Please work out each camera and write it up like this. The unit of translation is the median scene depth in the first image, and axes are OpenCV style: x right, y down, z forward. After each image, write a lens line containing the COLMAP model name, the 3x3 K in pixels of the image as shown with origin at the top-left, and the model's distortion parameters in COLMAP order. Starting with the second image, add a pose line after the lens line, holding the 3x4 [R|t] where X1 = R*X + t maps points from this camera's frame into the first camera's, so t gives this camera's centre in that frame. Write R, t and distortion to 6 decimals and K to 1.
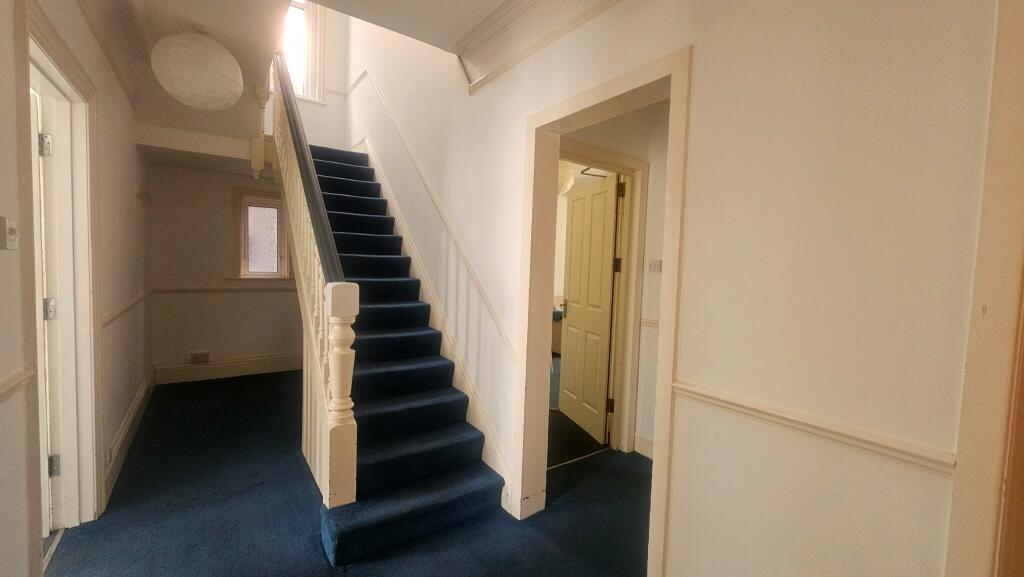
lens RADIAL K [[424.3, 0, 512.0], [0, 424.3, 288.5], [0, 0, 1]] dist [0.004990, 0.000149]
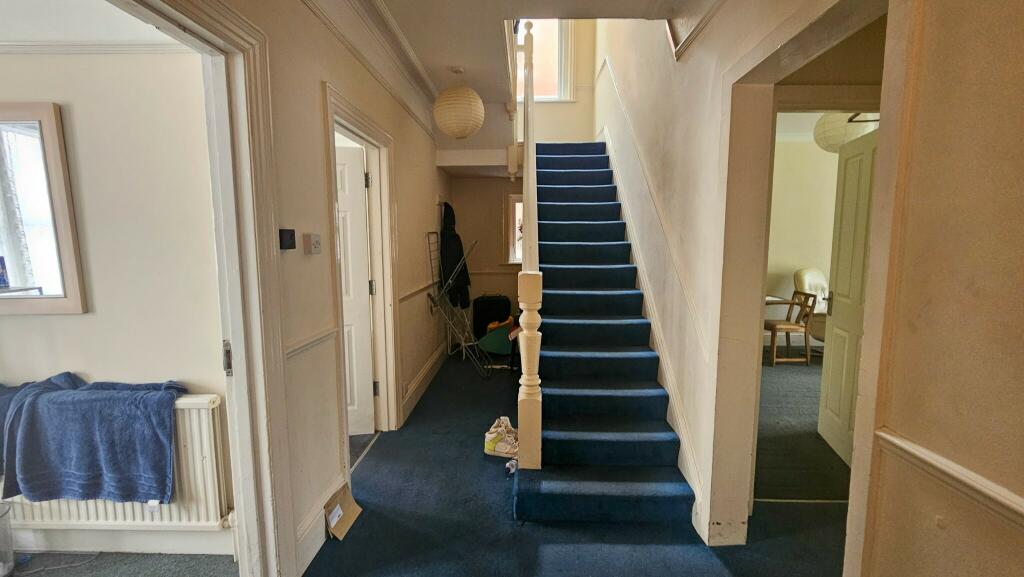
lens RADIAL K [[424.3, 0, 512.0], [0, 424.3, 288.5], [0, 0, 1]] dist [0.004990, 0.000149]
pose [[0.796367, 0.032393, -0.603946, 0.202810], [-0.006862, 0.998984, 0.044533, -0.016038], [0.604775, -0.031320, 0.795780, 0.079166]]
